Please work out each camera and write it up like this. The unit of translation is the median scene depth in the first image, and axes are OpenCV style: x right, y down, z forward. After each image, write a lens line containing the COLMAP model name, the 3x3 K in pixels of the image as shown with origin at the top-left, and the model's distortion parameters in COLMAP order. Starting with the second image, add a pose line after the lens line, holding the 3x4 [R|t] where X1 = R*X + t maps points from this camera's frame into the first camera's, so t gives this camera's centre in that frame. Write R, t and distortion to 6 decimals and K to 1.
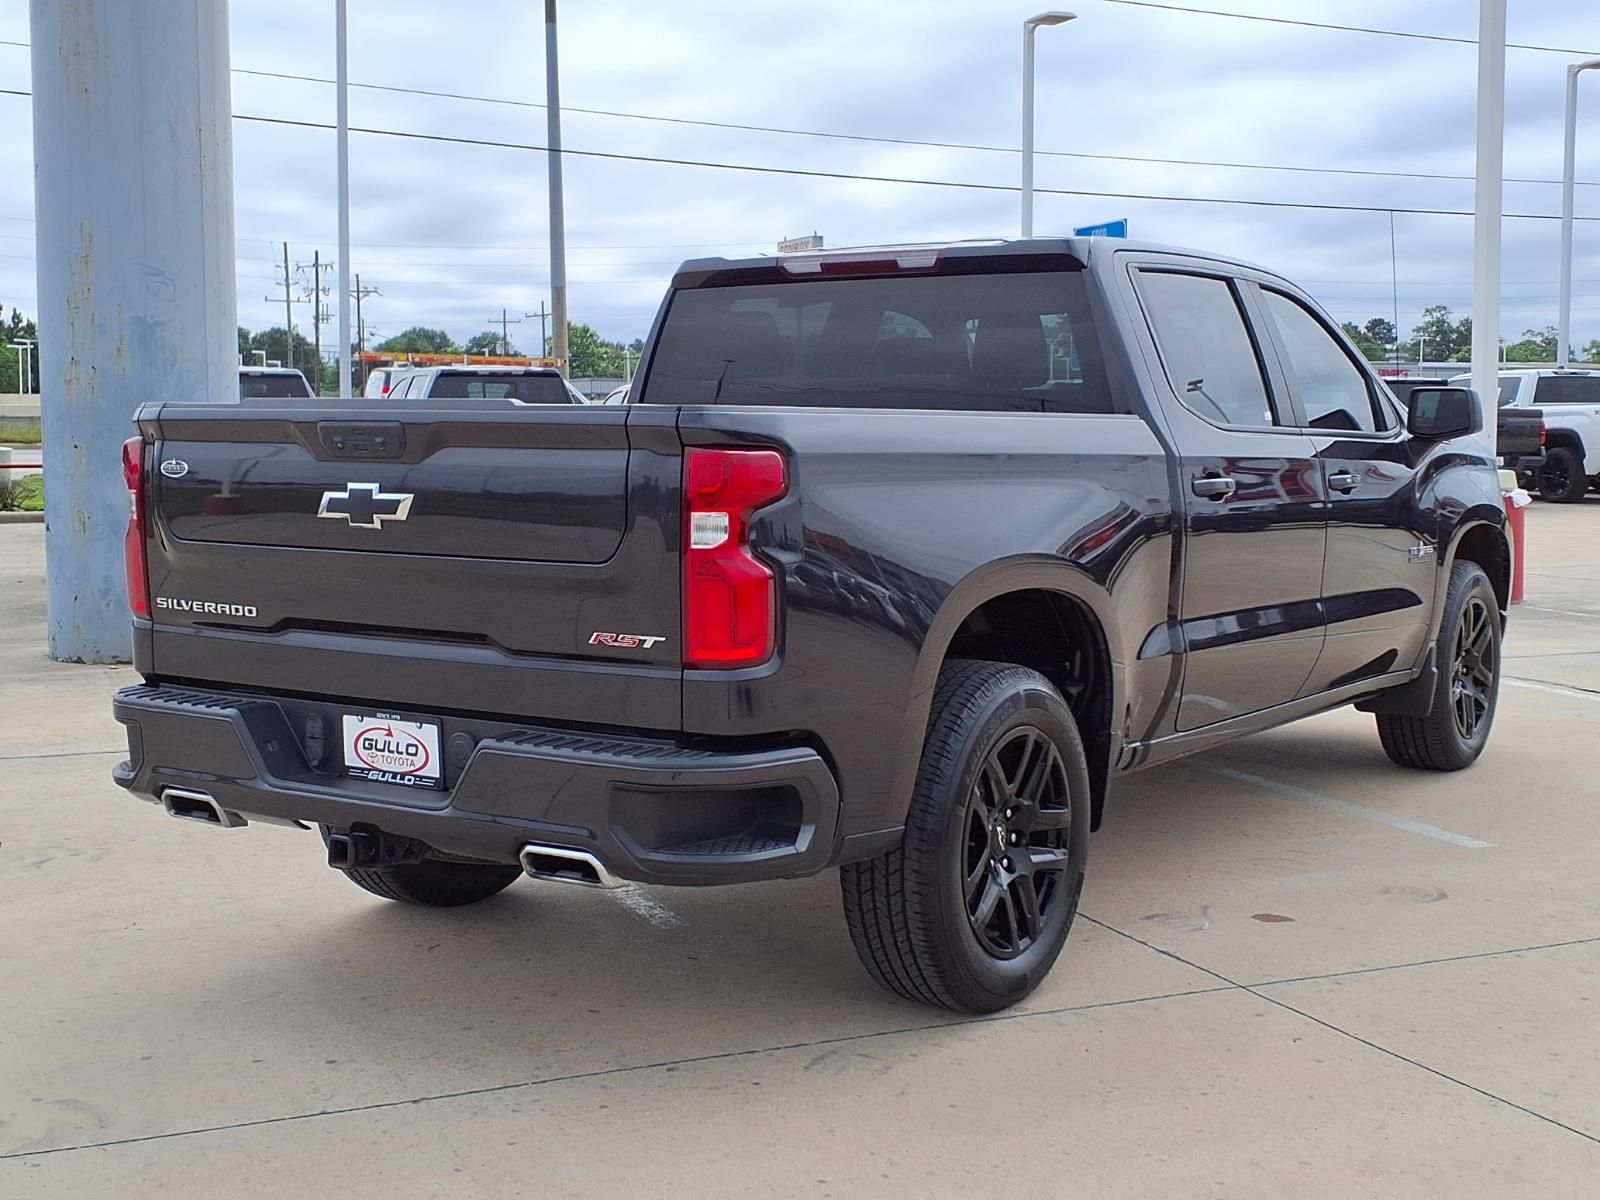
lens RADIAL K [[1956.3, 0, 800.0], [0, 1956.3, 600.0], [0, 0, 1]] dist [0.255016, -0.798062]
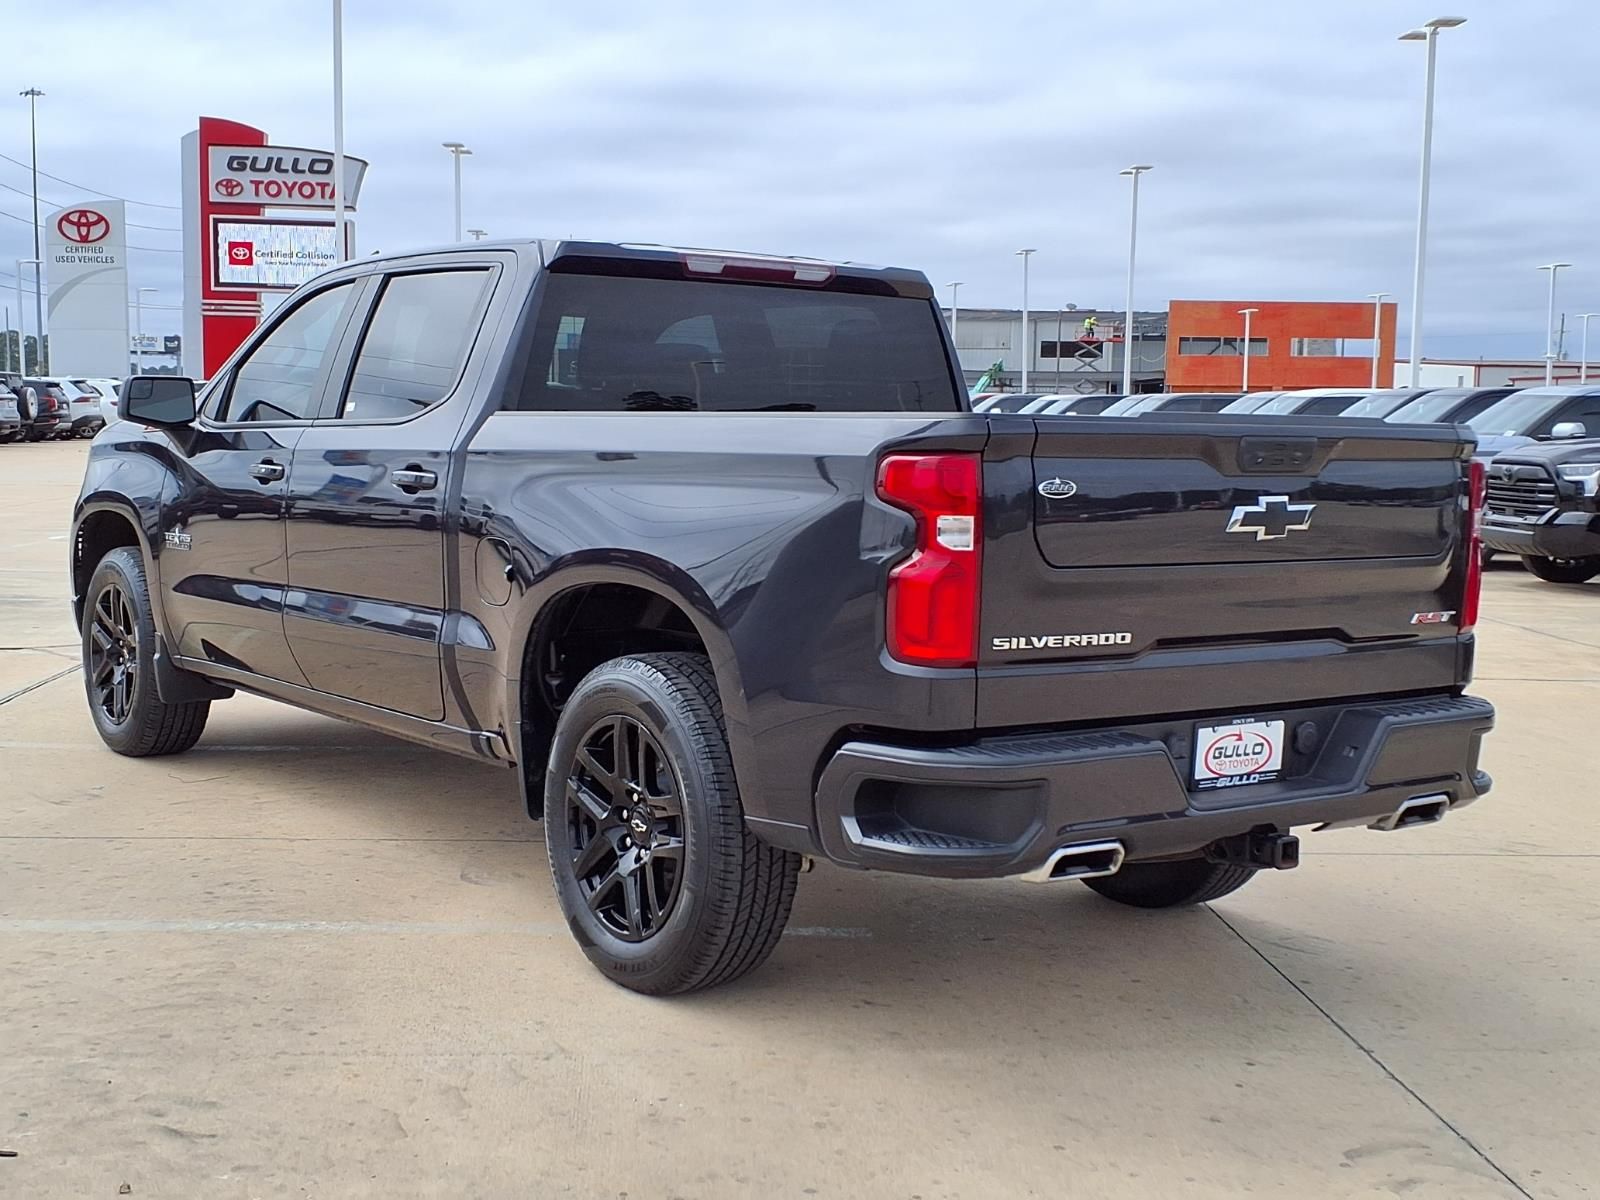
lens RADIAL K [[1987.0, 0, 786.0], [0, 1987.0, 594.0], [0, 0, 1]] dist [0.266090, -0.830033]
pose [[0.342135, -0.075213, 0.936636, -1.274329], [0.065969, 0.996254, 0.055903, -0.082182], [-0.937332, 0.042662, 0.345815, 0.859585]]
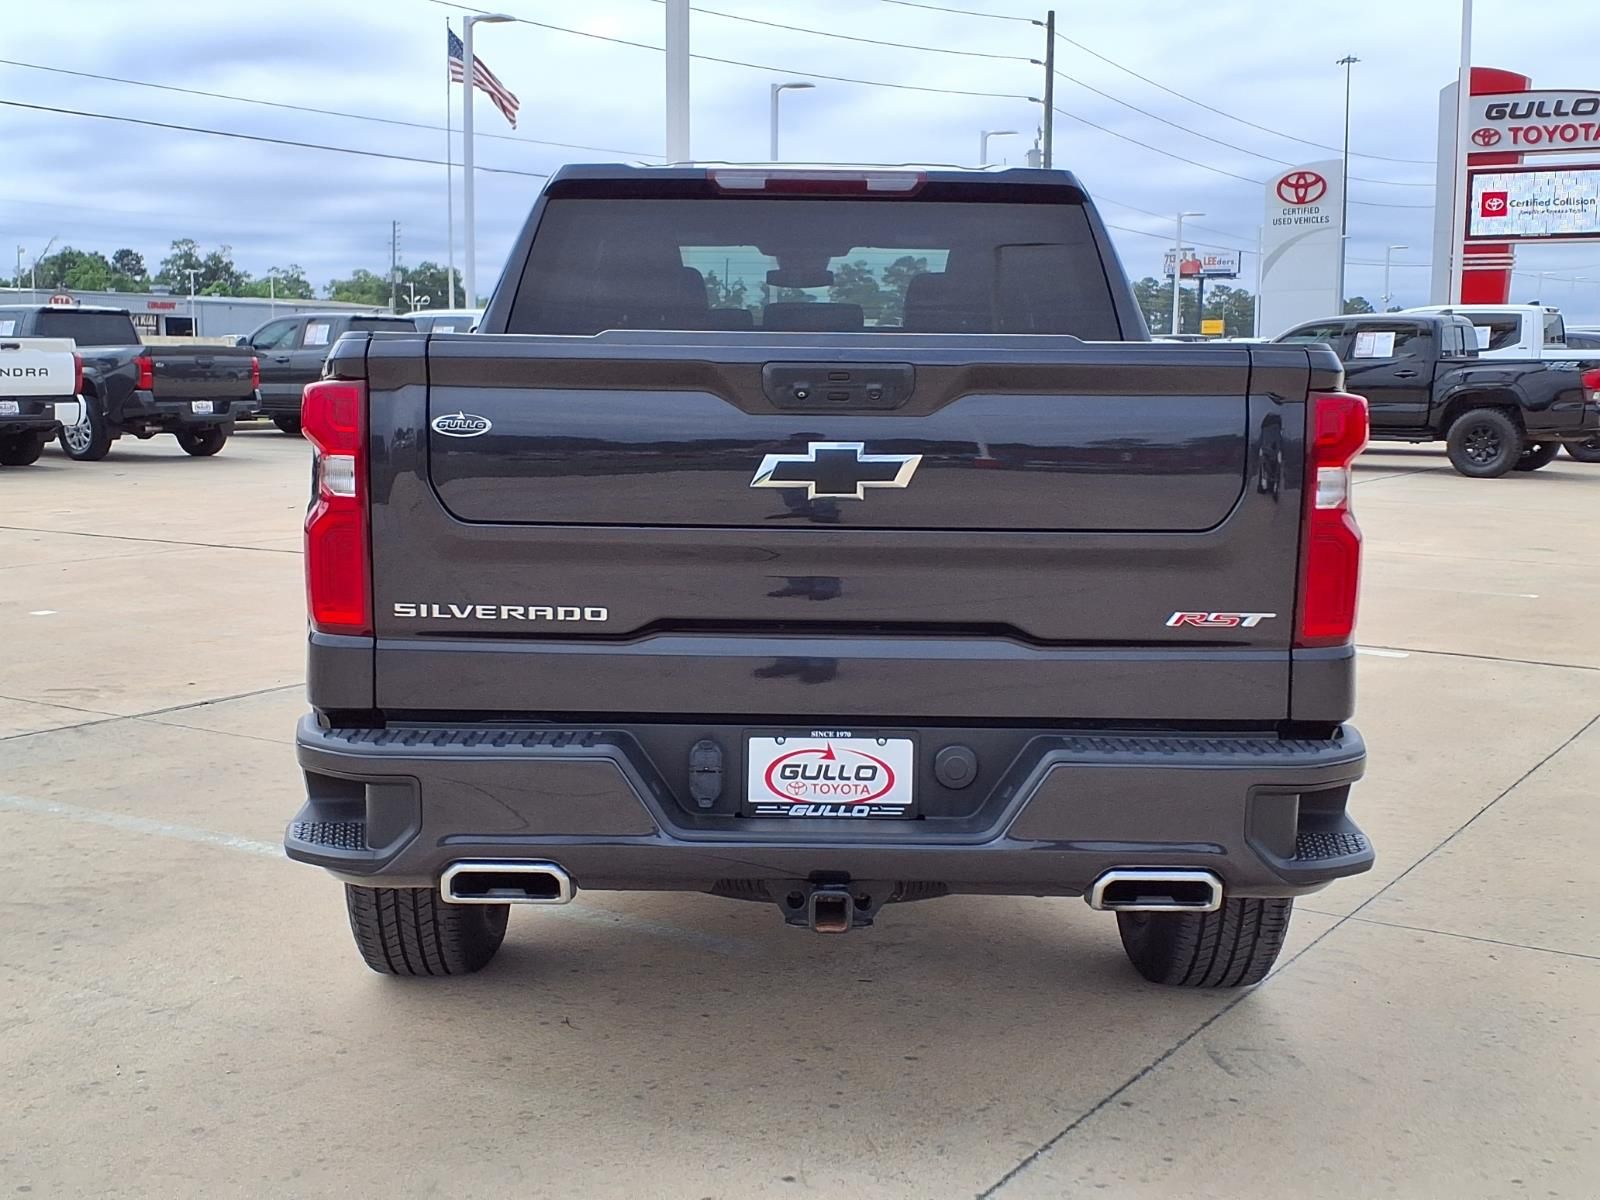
lens RADIAL K [[1987.0, 0, 786.0], [0, 1987.0, 594.0], [0, 0, 1]] dist [0.266090, -0.830033]
pose [[0.829858, -0.057284, 0.555026, -0.667067], [0.041990, 0.998307, 0.040254, -0.030740], [-0.556392, -0.010099, 0.830859, 0.345204]]
